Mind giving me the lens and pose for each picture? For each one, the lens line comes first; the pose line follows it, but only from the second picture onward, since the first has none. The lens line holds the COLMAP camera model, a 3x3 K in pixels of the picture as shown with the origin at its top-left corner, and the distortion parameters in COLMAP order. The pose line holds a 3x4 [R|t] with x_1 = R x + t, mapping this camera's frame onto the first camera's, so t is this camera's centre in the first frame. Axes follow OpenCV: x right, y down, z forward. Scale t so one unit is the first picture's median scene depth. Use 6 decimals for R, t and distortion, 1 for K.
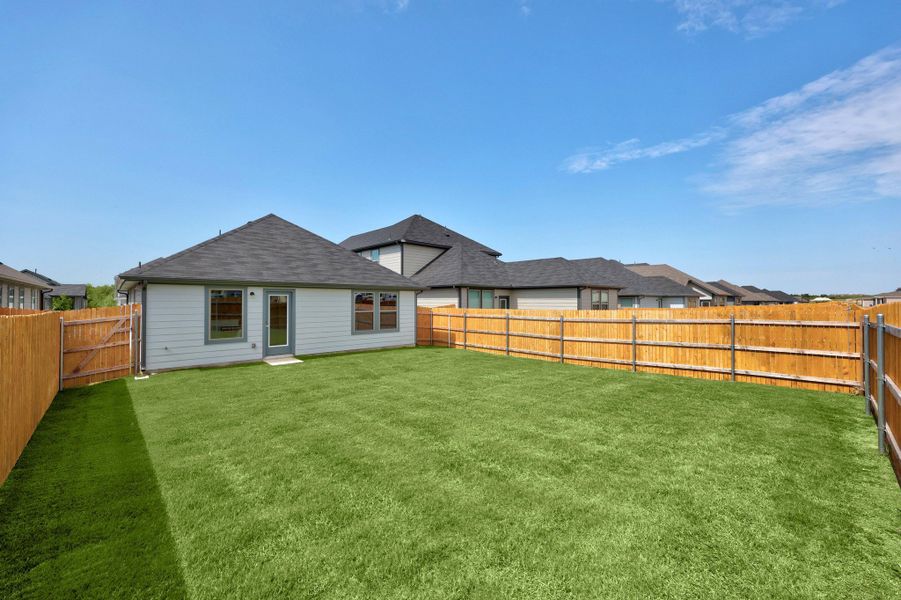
lens RADIAL K [[368.5, 0, 445.7], [0, 368.5, 299.6], [0, 0, 1]] dist [-0.003911, -0.000581]
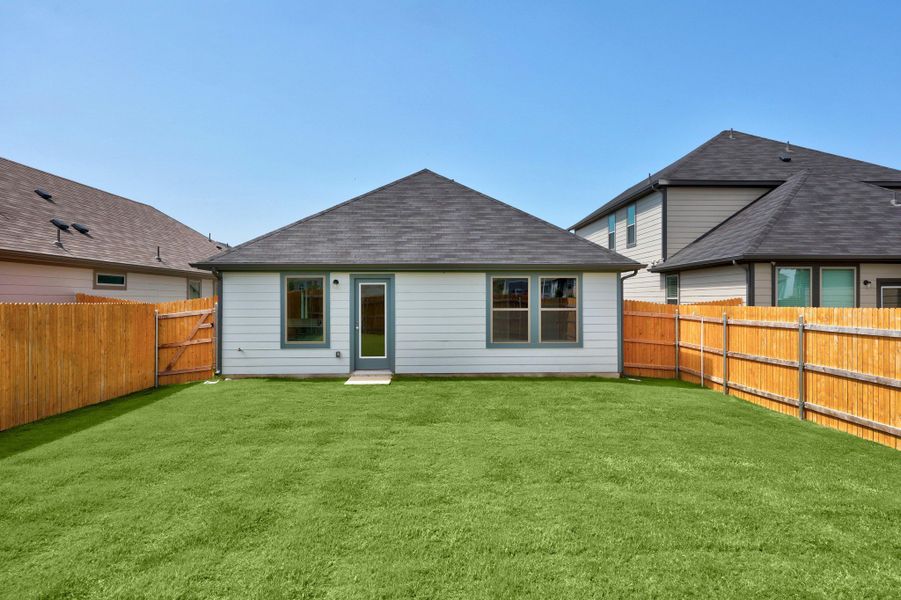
lens RADIAL K [[548.3, 0, 451.0], [0, 548.3, 305.1], [0, 0, 1]] dist [-0.000182, 0.000575]
pose [[0.742093, 0.003088, -0.670290, 0.294491], [0.005485, 0.999928, 0.010678, 0.015543], [0.670274, -0.011601, 0.742023, 0.291846]]
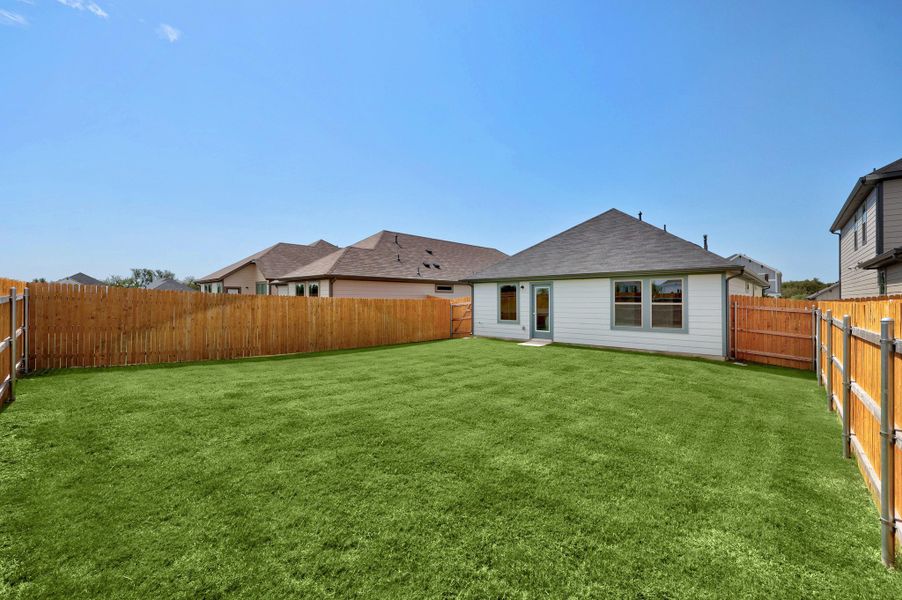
lens RADIAL K [[352.1, 0, 445.2], [0, 352.1, 299.1], [0, 0, 1]] dist [-0.001897, -0.000273]
pose [[0.057444, -0.000819, -0.998348, 0.554046], [0.007217, 0.999974, -0.000405, 0.019562], [0.998323, -0.007182, 0.057448, 0.543372]]
